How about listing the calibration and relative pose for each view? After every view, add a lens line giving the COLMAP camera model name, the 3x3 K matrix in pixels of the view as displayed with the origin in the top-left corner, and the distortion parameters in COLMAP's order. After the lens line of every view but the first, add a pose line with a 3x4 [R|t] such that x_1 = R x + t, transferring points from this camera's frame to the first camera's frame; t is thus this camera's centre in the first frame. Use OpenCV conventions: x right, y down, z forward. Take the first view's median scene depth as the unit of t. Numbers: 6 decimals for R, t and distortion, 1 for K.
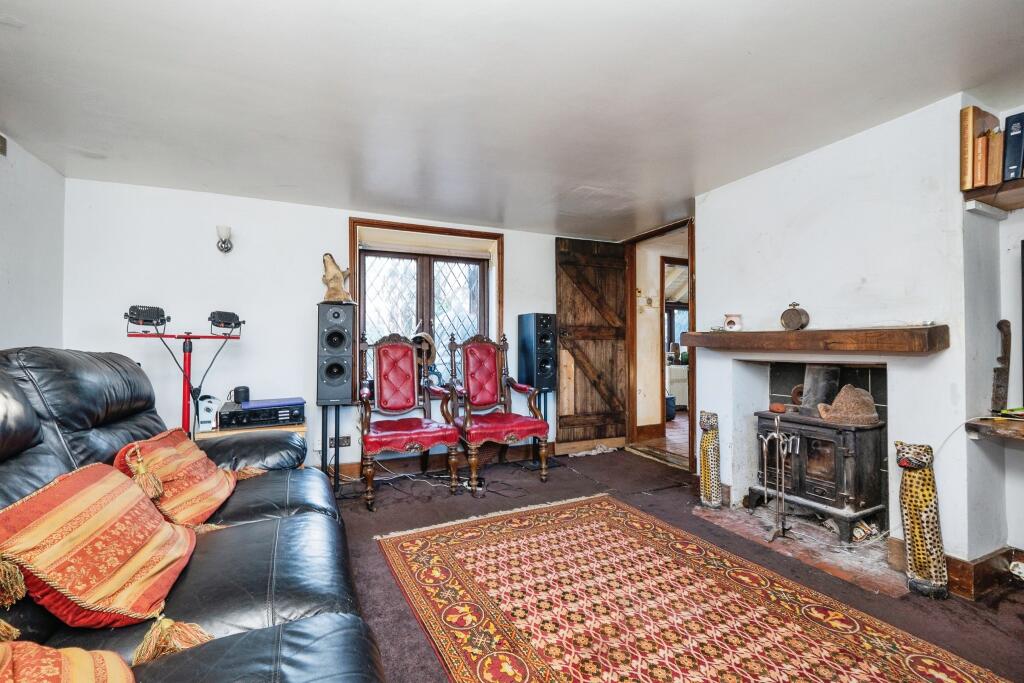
lens RADIAL K [[428.6, 0, 503.6], [0, 428.6, 341.0], [0, 0, 1]] dist [-0.007470, -0.000211]
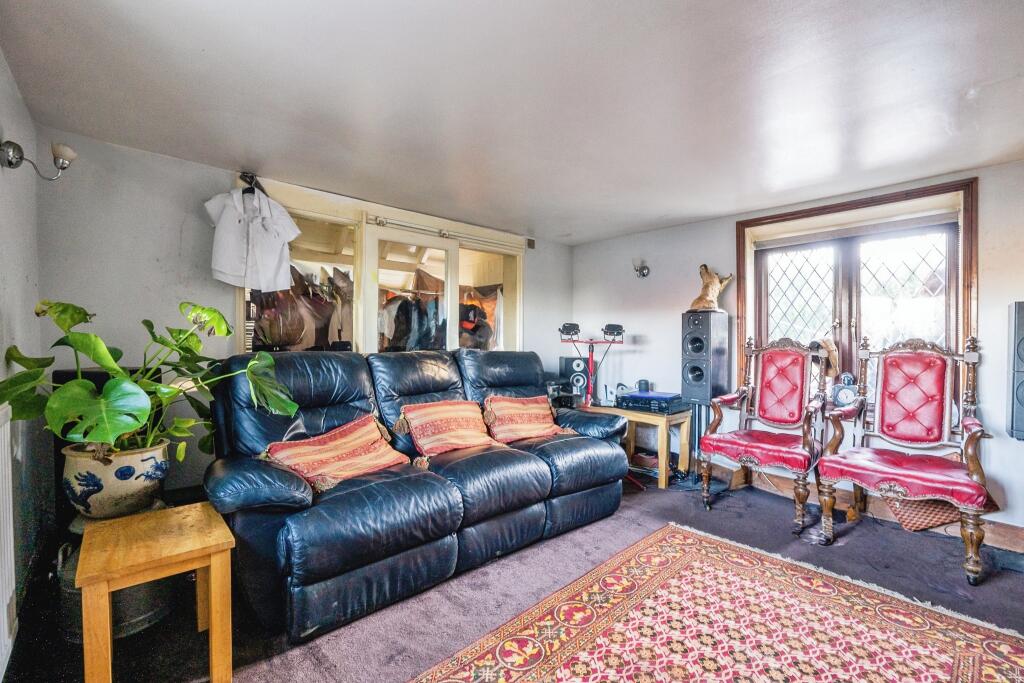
lens RADIAL K [[455.7, 0, 510.2], [0, 455.7, 344.3], [0, 0, 1]] dist [-0.003082, -0.000295]
pose [[0.291807, 0.017206, -0.956323, 0.786253], [-0.001721, 0.999846, 0.017464, -0.031733], [0.956476, -0.003450, 0.291791, 0.273967]]
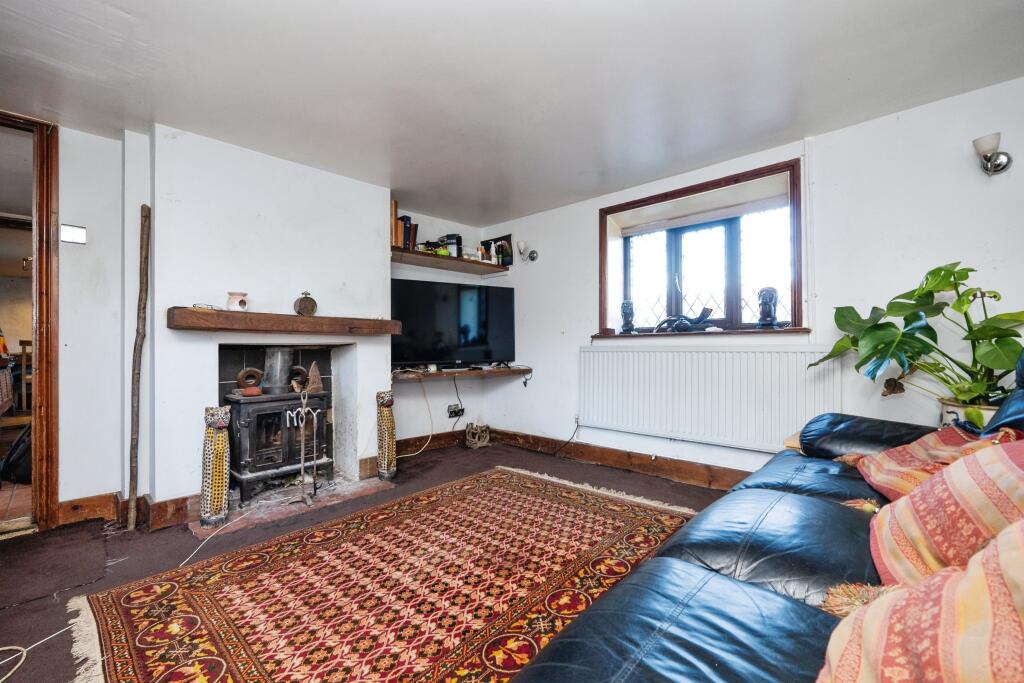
lens RADIAL K [[428.6, 0, 508.5], [0, 428.6, 342.6], [0, 0, 1]] dist [-0.007470, -0.000211]
pose [[-0.369956, 0.013375, 0.928953, -0.644348], [-0.003873, 0.999865, -0.015938, 0.069136], [-0.929041, -0.009495, -0.369854, 1.012990]]
